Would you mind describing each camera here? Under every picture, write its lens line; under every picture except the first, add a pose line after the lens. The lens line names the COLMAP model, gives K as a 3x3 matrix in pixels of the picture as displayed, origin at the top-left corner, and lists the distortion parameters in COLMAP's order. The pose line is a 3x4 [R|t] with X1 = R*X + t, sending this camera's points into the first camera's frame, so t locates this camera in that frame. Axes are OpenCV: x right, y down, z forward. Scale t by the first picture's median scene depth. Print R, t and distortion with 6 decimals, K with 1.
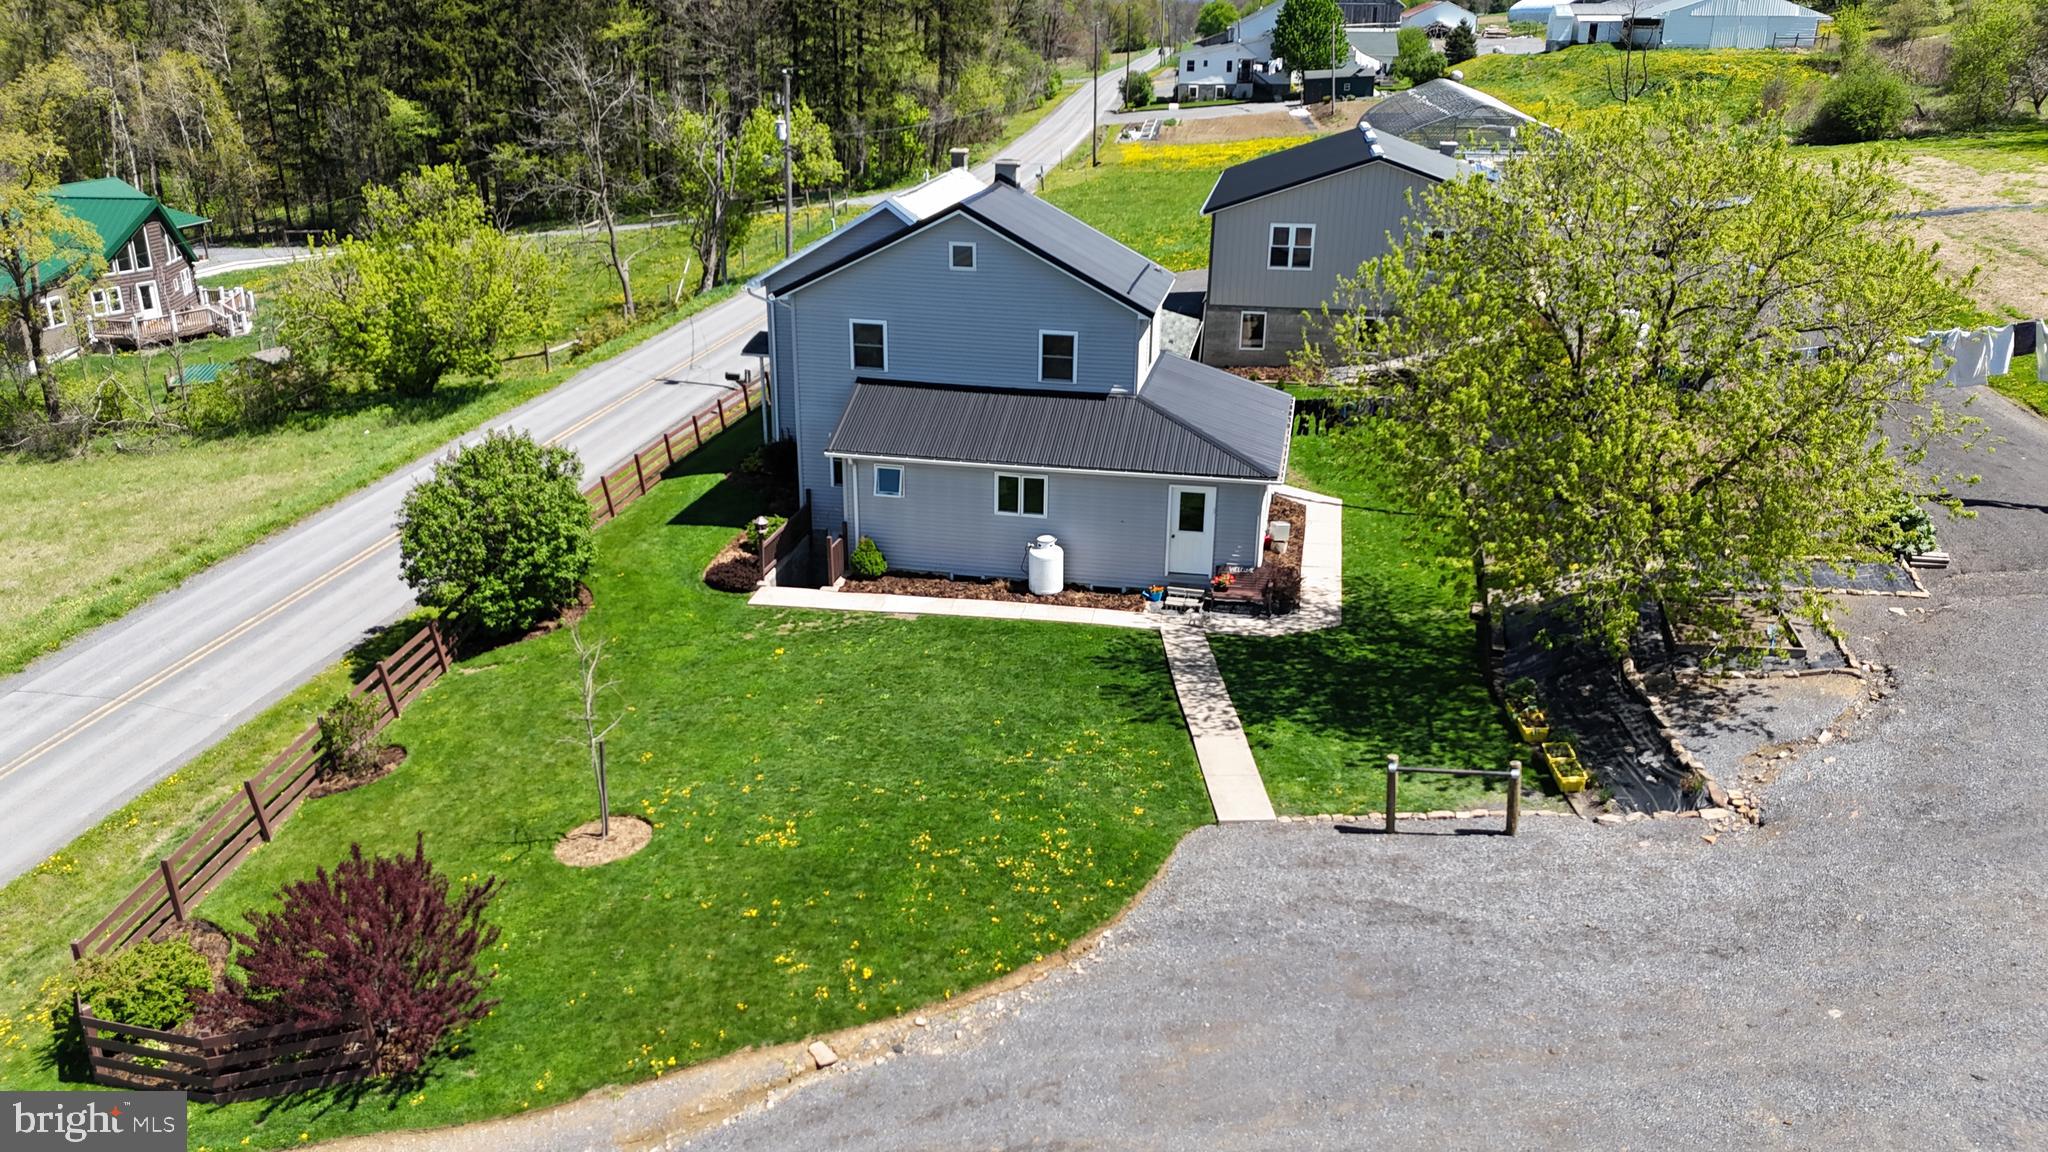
lens RADIAL K [[1499.1, 0, 1024.1], [0, 1499.1, 575.2], [0, 0, 1]] dist [0.094477, -0.101717]
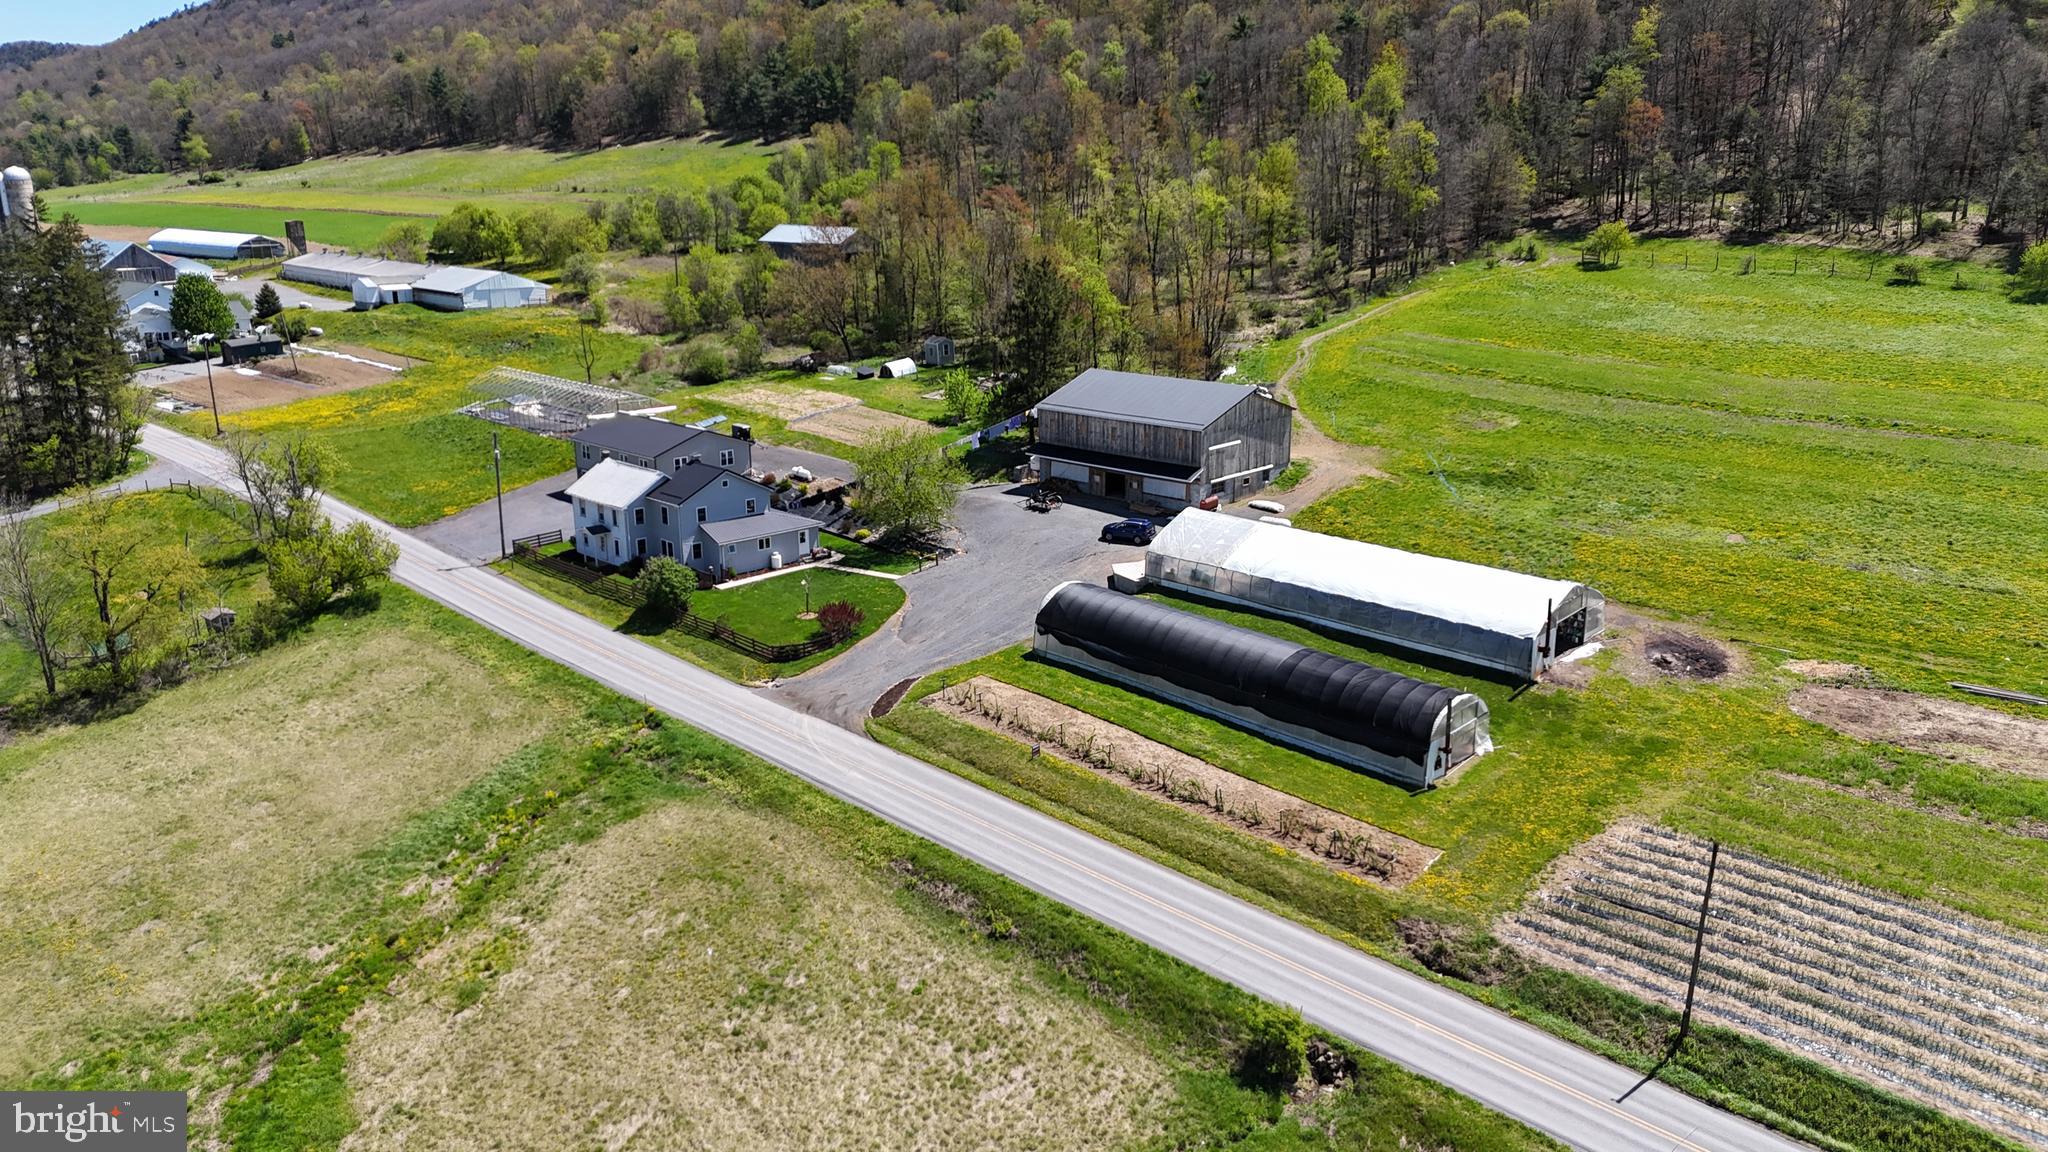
lens RADIAL K [[1499.1, 0, 1031.9], [0, 1499.1, 575.0], [0, 0, 1]] dist [0.094477, -0.101717]
pose [[0.568830, -0.228939, 0.789949, -2.510969], [0.293376, 0.953774, 0.065163, -0.027867], [-0.768351, 0.194685, 0.609700, -1.687196]]
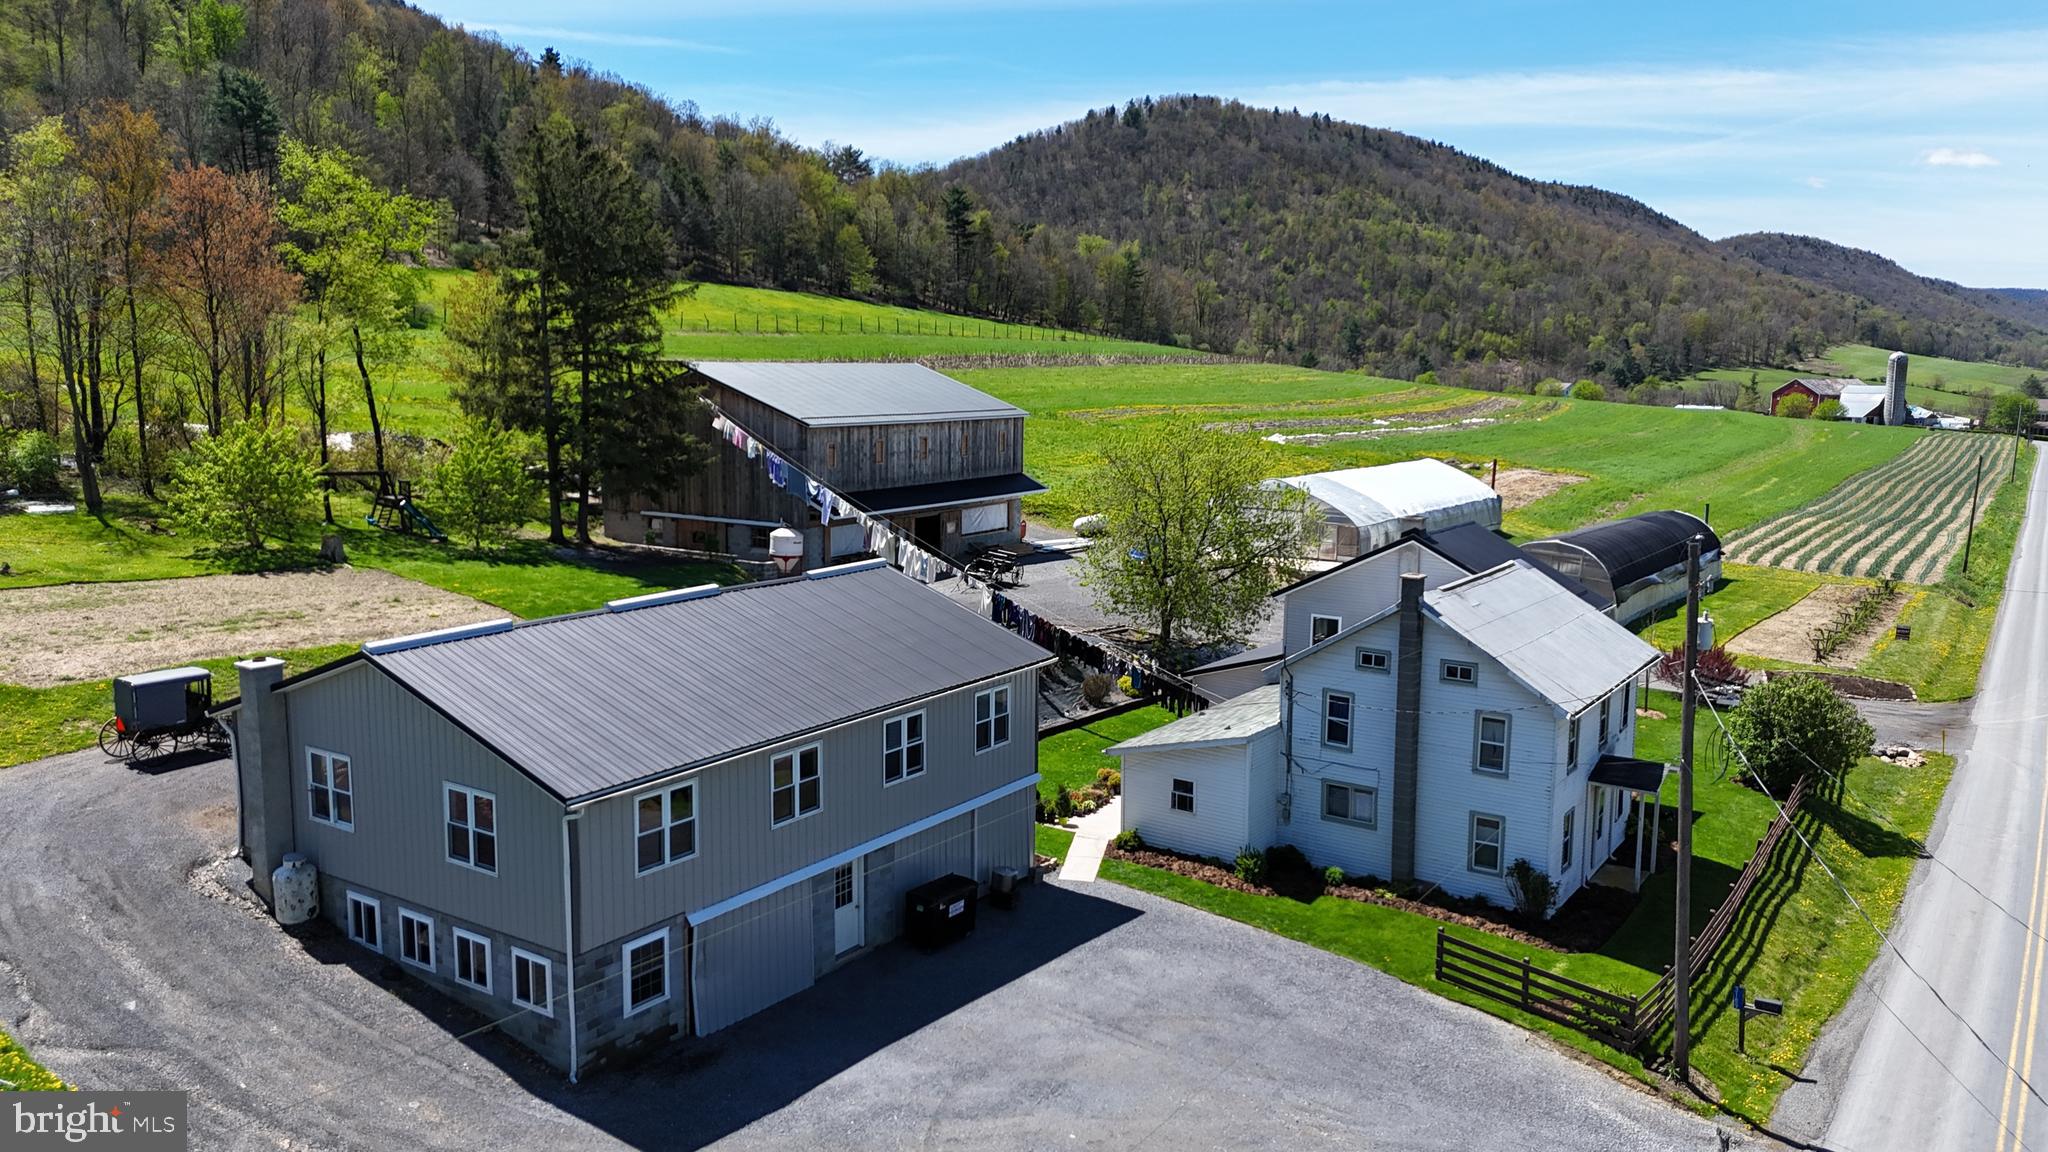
lens RADIAL K [[1499.1, 0, 1028.6], [0, 1499.1, 571.3], [0, 0, 1]] dist [0.094477, -0.101717]
pose [[-0.910407, -0.076178, 0.406641, -0.250113], [0.128325, 0.882428, 0.452607, -0.915845], [-0.393310, 0.464239, -0.793593, 2.347716]]
